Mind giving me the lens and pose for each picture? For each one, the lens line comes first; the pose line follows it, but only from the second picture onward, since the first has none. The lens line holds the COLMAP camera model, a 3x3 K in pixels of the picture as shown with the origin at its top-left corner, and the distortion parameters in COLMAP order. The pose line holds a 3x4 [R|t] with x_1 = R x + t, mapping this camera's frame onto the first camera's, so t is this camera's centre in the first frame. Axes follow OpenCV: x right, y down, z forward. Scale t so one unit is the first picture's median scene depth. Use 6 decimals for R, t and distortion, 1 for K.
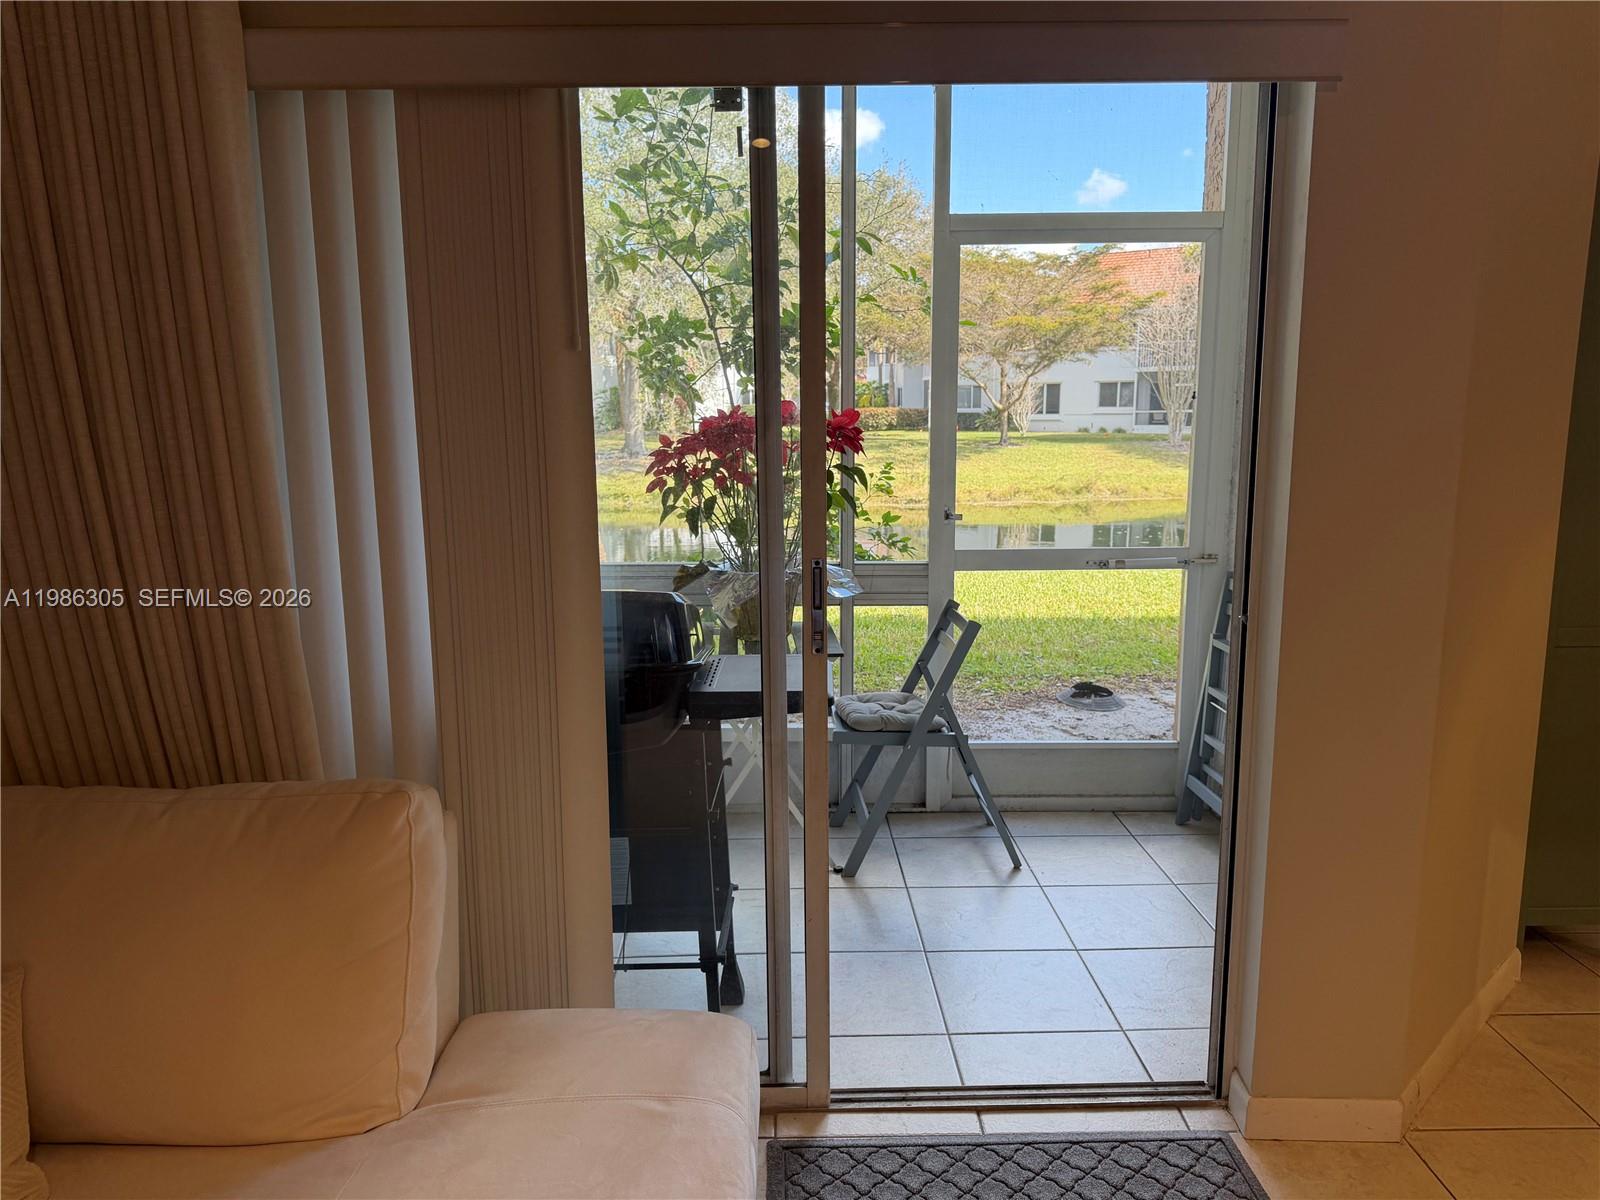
lens RADIAL K [[1141.9, 0, 810.7], [0, 1141.9, 599.0], [0, 0, 1]] dist [0.095151, -0.112785]
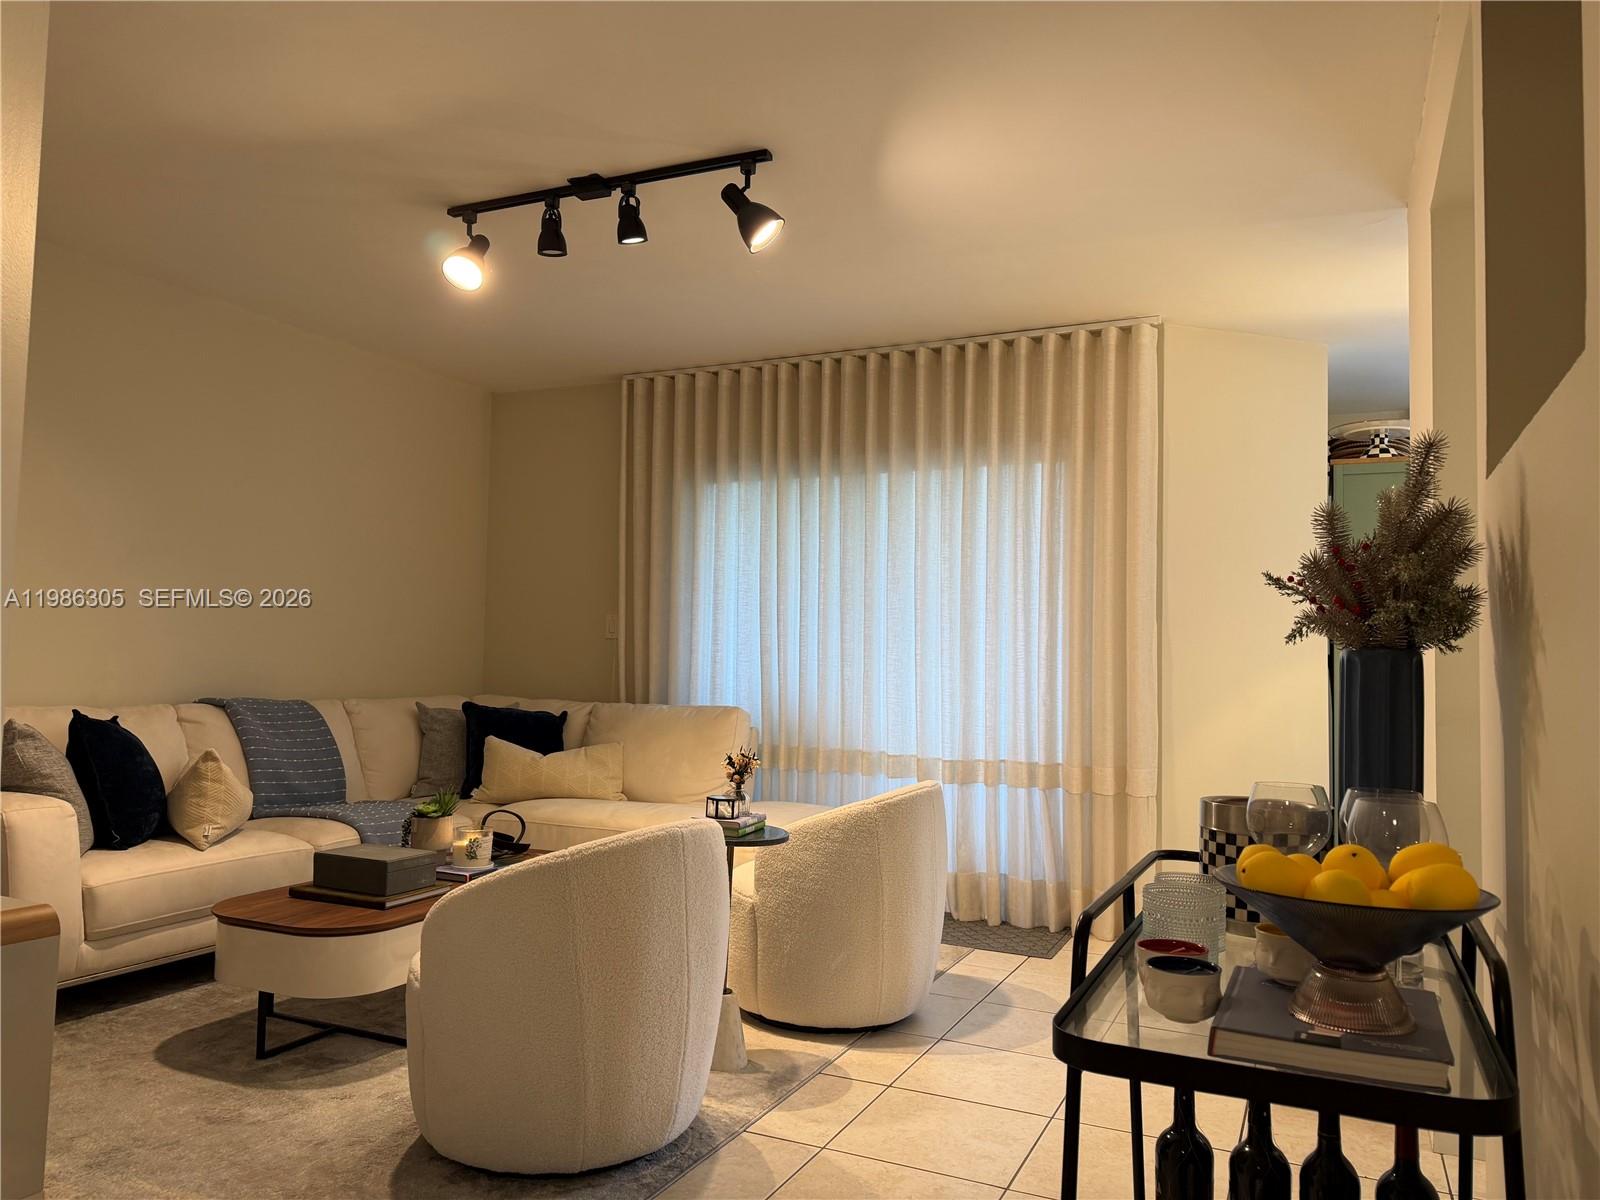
lens RADIAL K [[1156.2, 0, 800.0], [0, 1156.2, 600.0], [0, 0, 1]] dist [0.030157, -0.028266]
pose [[0.900361, 0.005817, -0.435105, 0.325714], [-0.109511, 0.970757, -0.213632, 0.155671], [0.421138, 0.239994, 0.874669, -0.480449]]
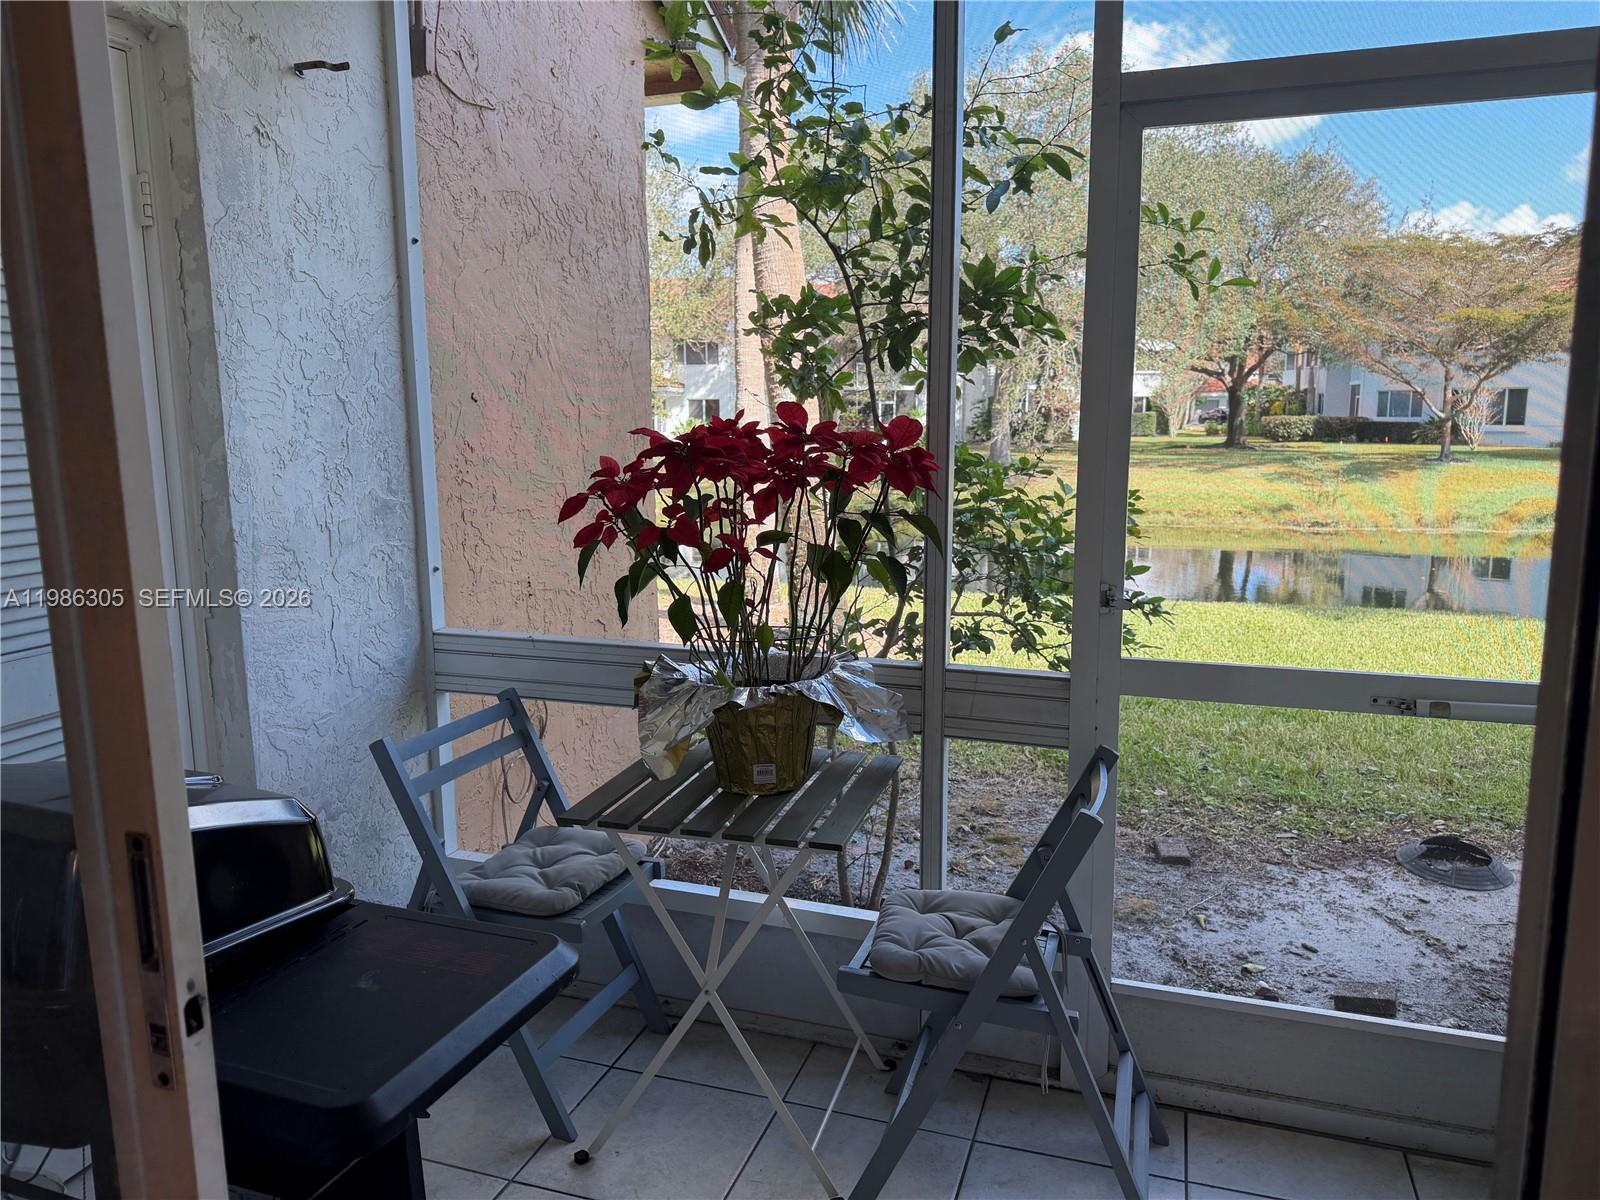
lens RADIAL K [[1181.9, 0, 763.6], [0, 1181.9, 597.3], [0, 0, 1]] dist [0.034007, -0.054655]
pose [[0.937325, 0.055662, -0.343981, 0.122204], [-0.060215, 0.998182, -0.002559, -0.046968], [0.343214, 0.023112, 0.938973, 0.280667]]
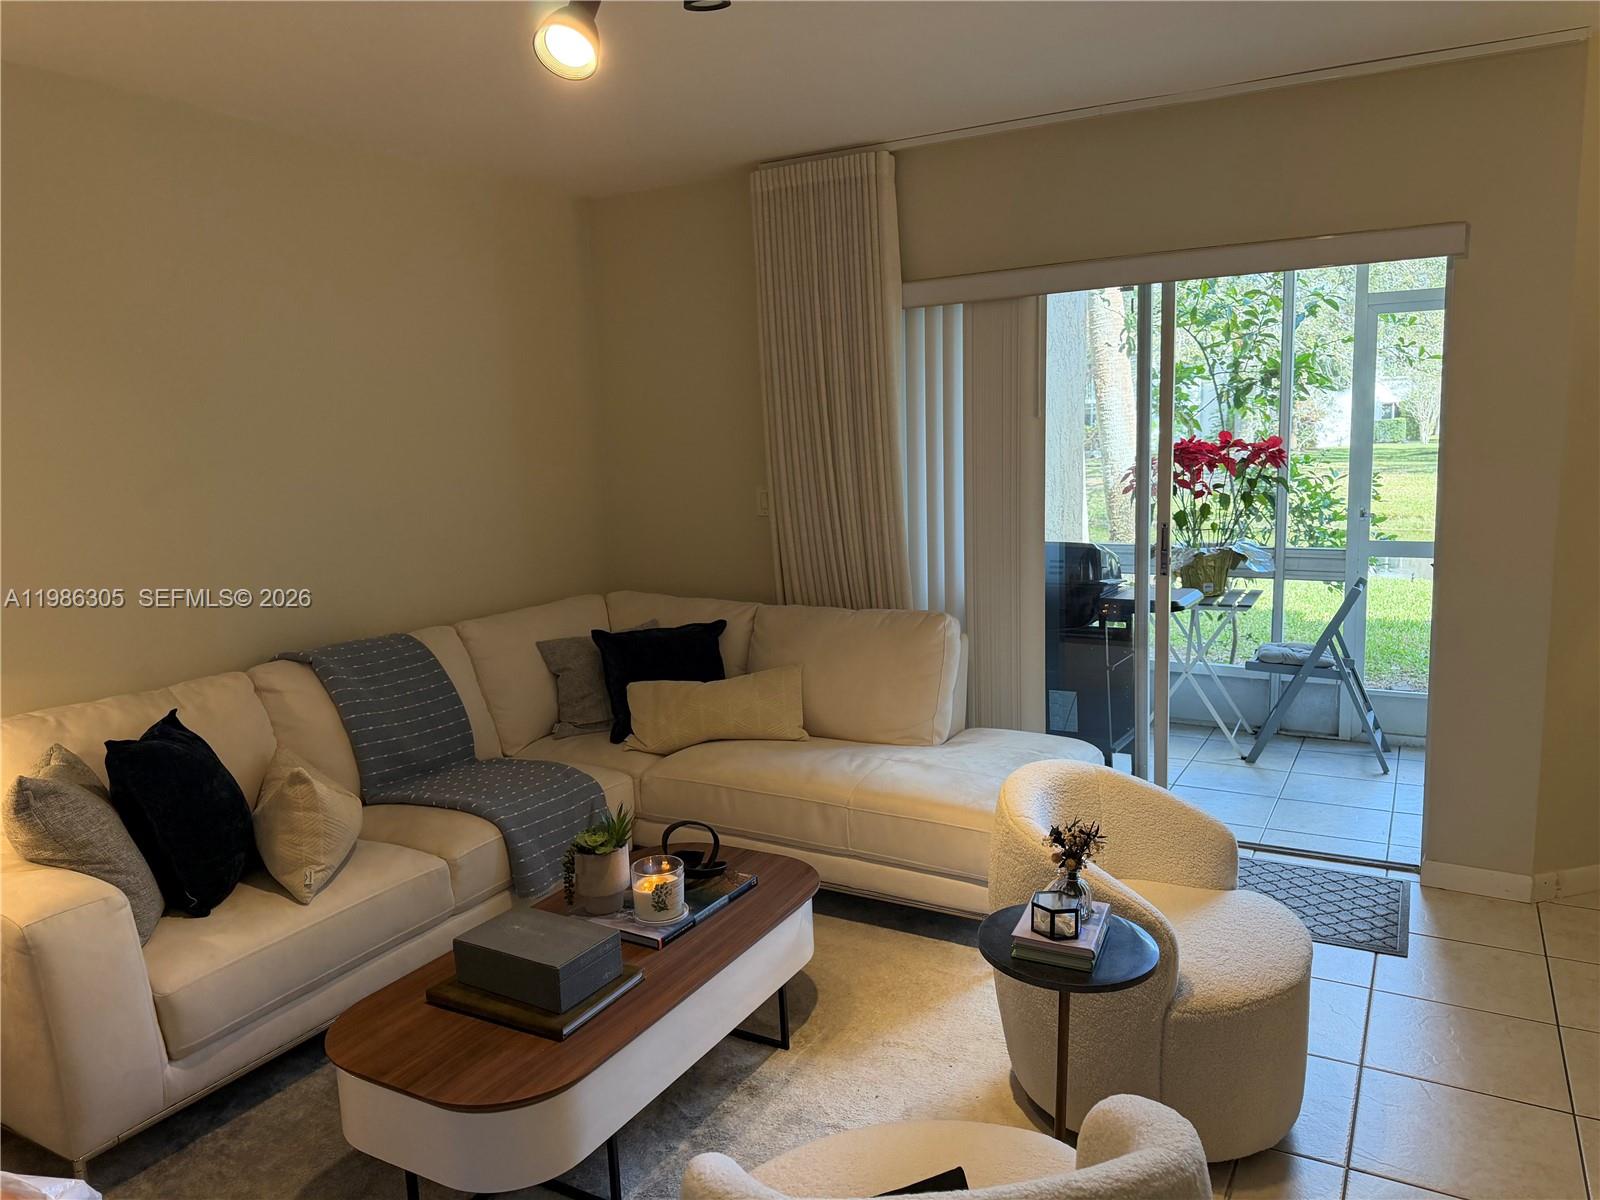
lens RADIAL K [[1141.9, 0, 810.7], [0, 1141.9, 599.0], [0, 0, 1]] dist [0.095151, -0.112785]
pose [[0.872921, 0.051243, -0.485162, 0.162680], [-0.060386, 0.998170, -0.003222, 0.049554], [0.484109, 0.032110, 0.874418, -0.350334]]
